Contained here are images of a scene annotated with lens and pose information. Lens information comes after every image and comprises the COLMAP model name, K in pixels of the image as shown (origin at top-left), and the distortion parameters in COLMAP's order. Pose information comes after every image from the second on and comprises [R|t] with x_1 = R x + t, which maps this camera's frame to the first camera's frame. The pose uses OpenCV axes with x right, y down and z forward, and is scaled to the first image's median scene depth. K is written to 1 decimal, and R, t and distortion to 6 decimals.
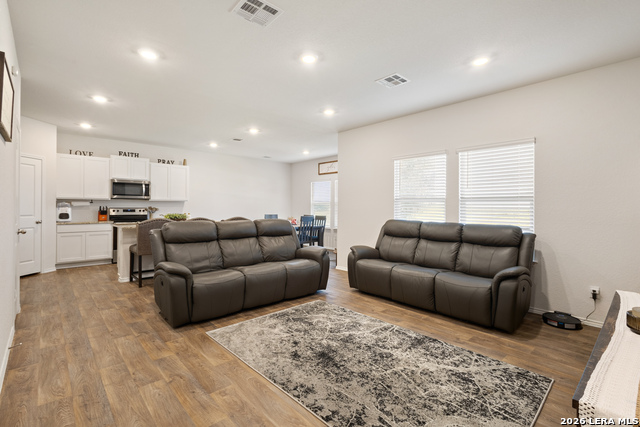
lens RADIAL K [[298.6, 0, 313.0], [0, 298.6, 208.7], [0, 0, 1]] dist [0.001890, 0.000098]
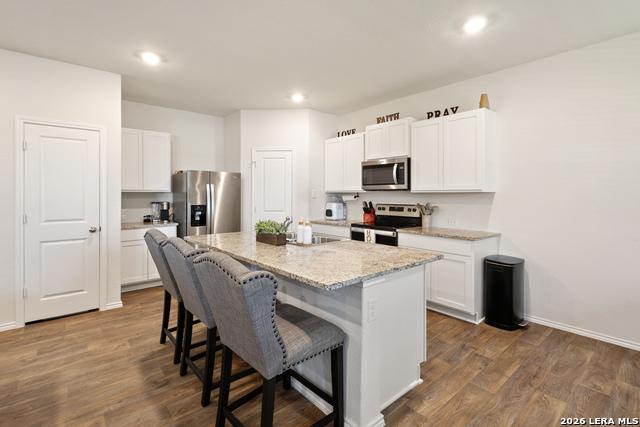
lens RADIAL K [[315.5, 0, 320.7], [0, 315.5, 194.2], [0, 0, 1]] dist [0.035431, -0.000042]
pose [[-0.005479, -0.007400, -0.999958, 0.078585], [-0.005003, 0.999960, -0.007373, -0.039457], [0.999972, 0.004962, -0.005516, 1.802502]]
